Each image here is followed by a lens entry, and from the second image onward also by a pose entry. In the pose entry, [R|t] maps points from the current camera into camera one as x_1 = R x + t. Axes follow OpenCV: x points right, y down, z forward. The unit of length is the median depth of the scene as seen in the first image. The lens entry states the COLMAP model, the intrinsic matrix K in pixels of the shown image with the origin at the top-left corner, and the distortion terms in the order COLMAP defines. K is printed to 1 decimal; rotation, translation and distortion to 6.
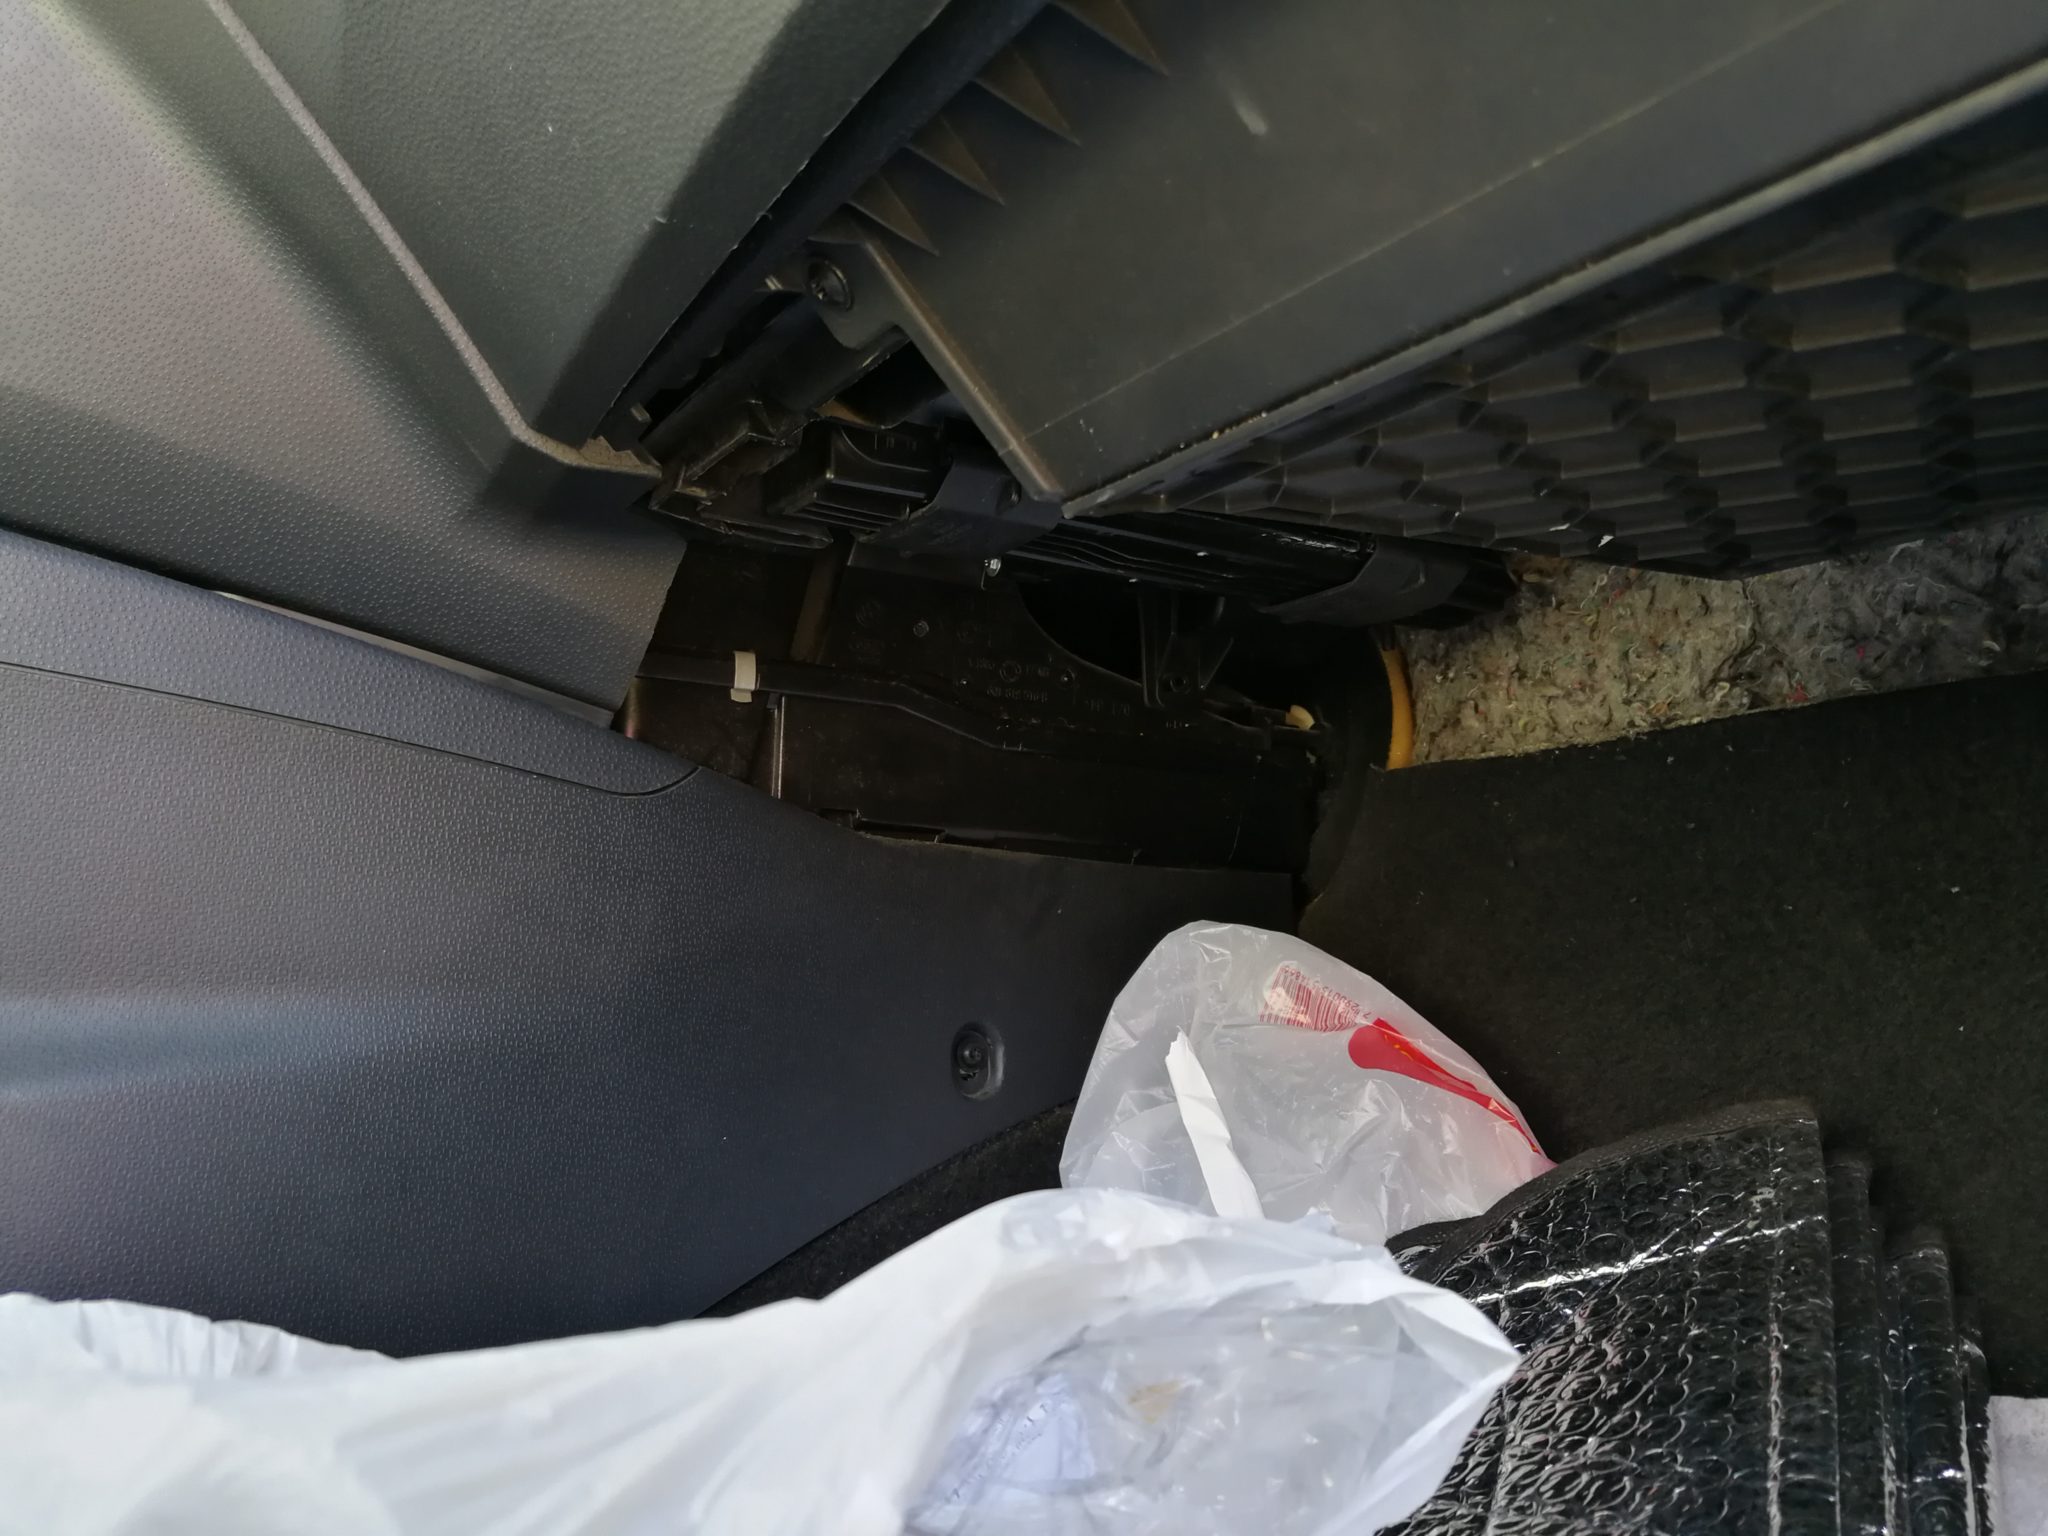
lens RADIAL K [[1665.5, 0, 1022.0], [0, 1665.5, 767.5], [0, 0, 1]] dist [-0.017454, -0.001758]
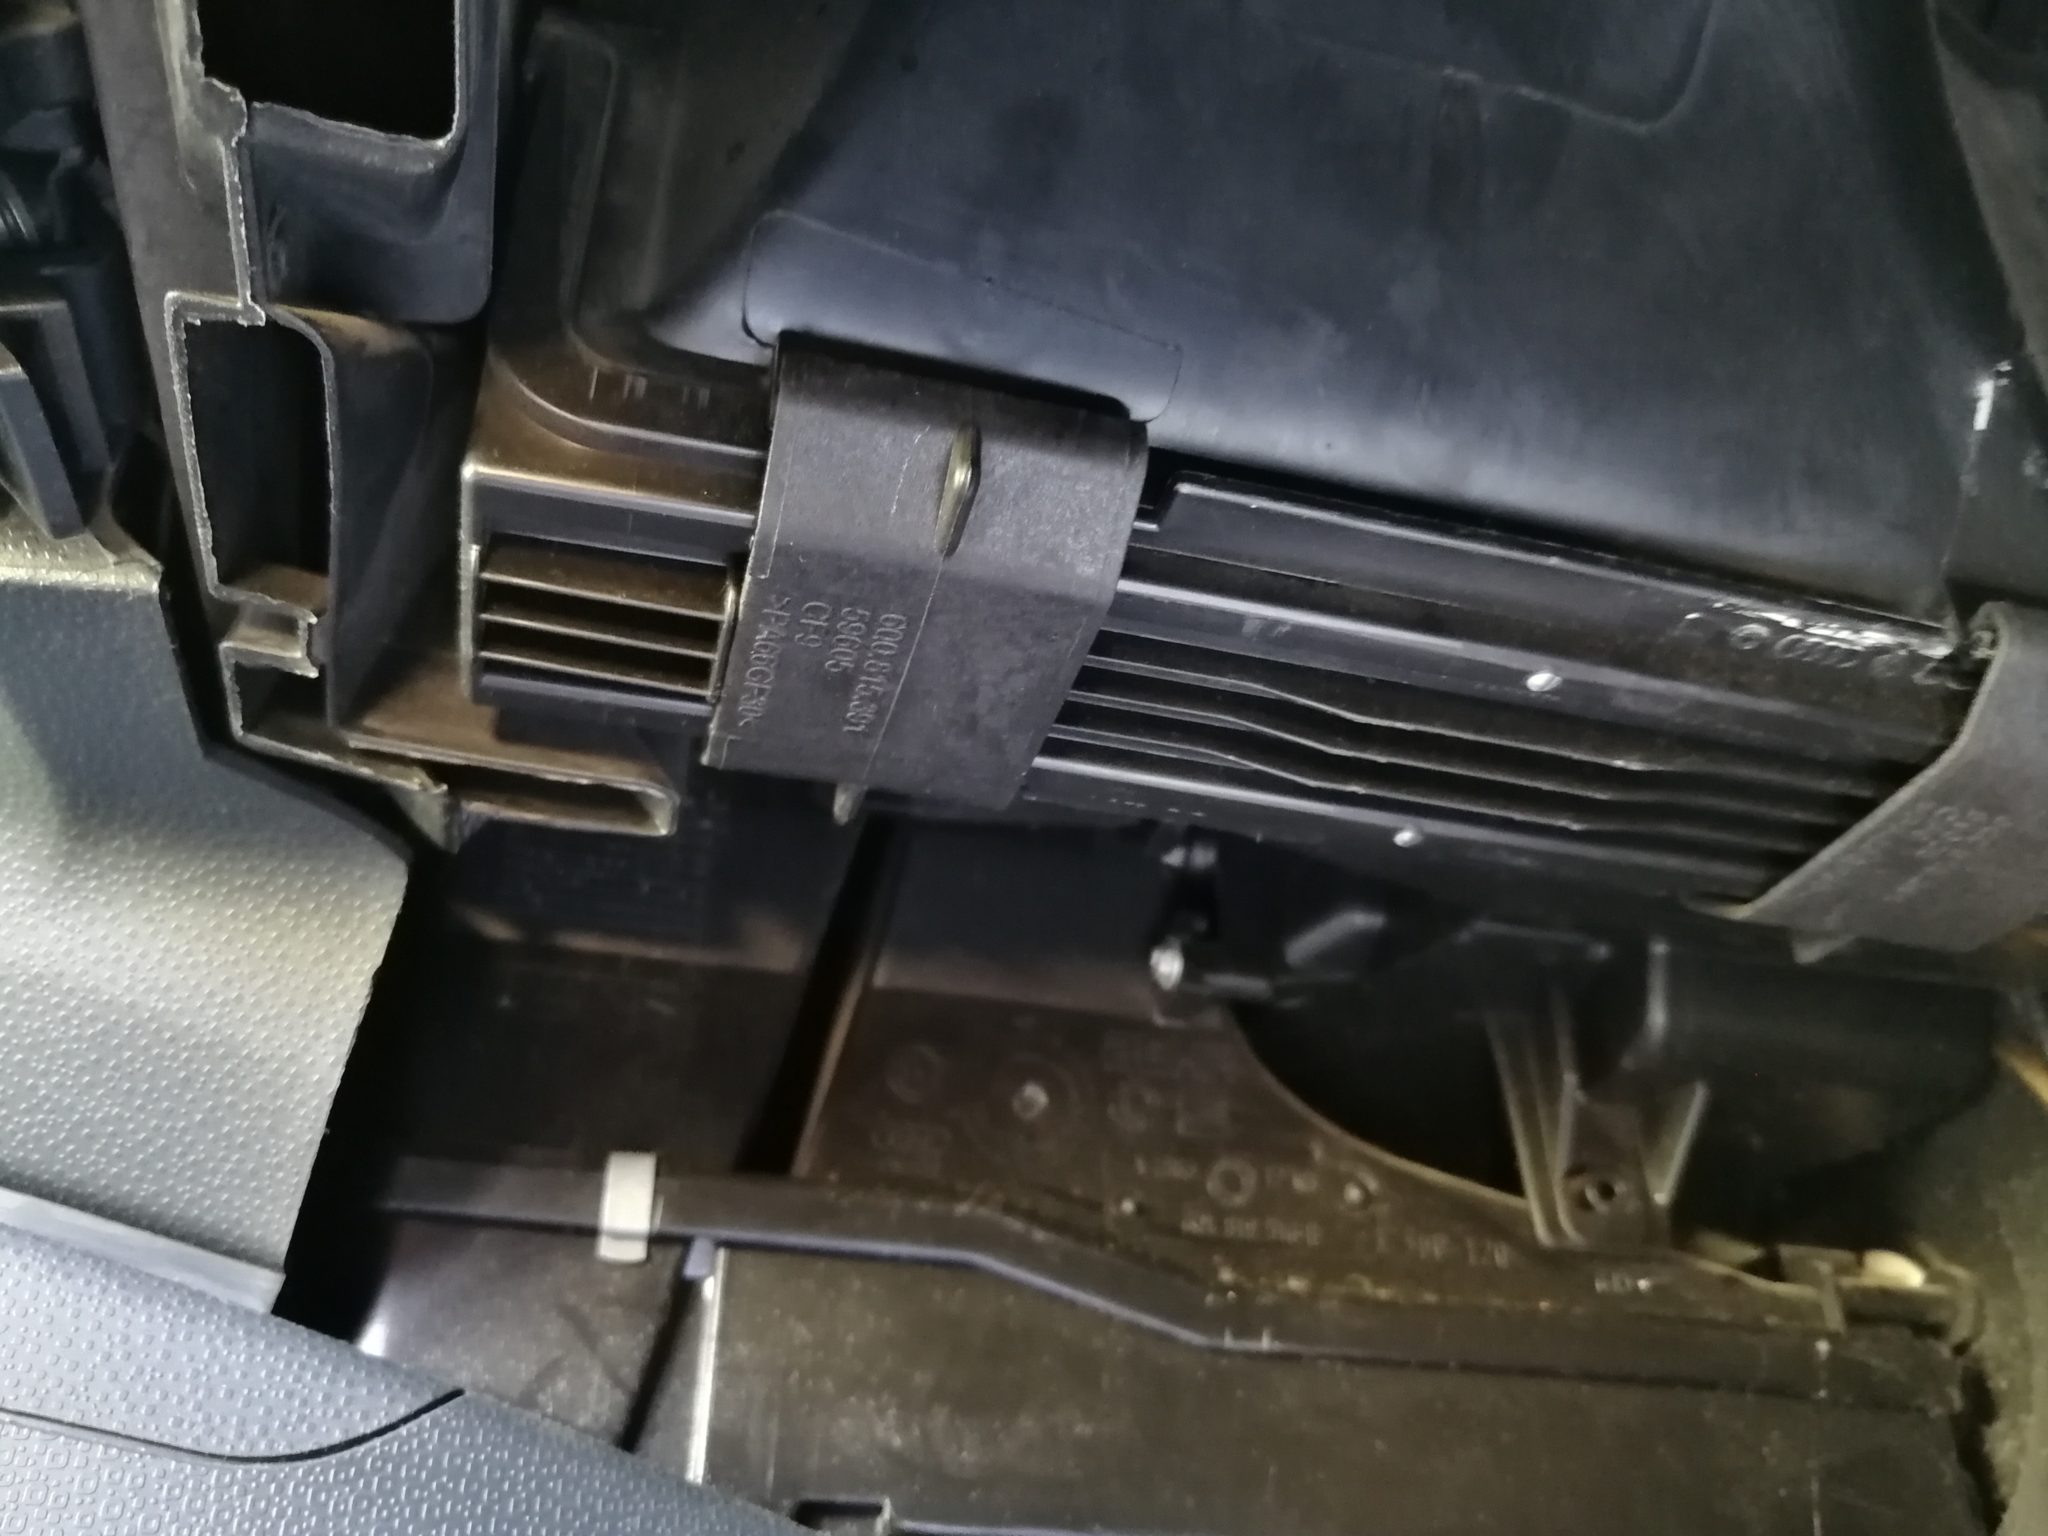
lens RADIAL K [[1665.5, 0, 1034.8], [0, 1665.5, 764.1], [0, 0, 1]] dist [-0.017454, -0.001758]
pose [[0.964102, -0.167172, -0.206303, 0.059492], [0.055651, 0.886897, -0.458603, 0.054423], [0.259635, 0.430659, 0.864362, 0.534100]]
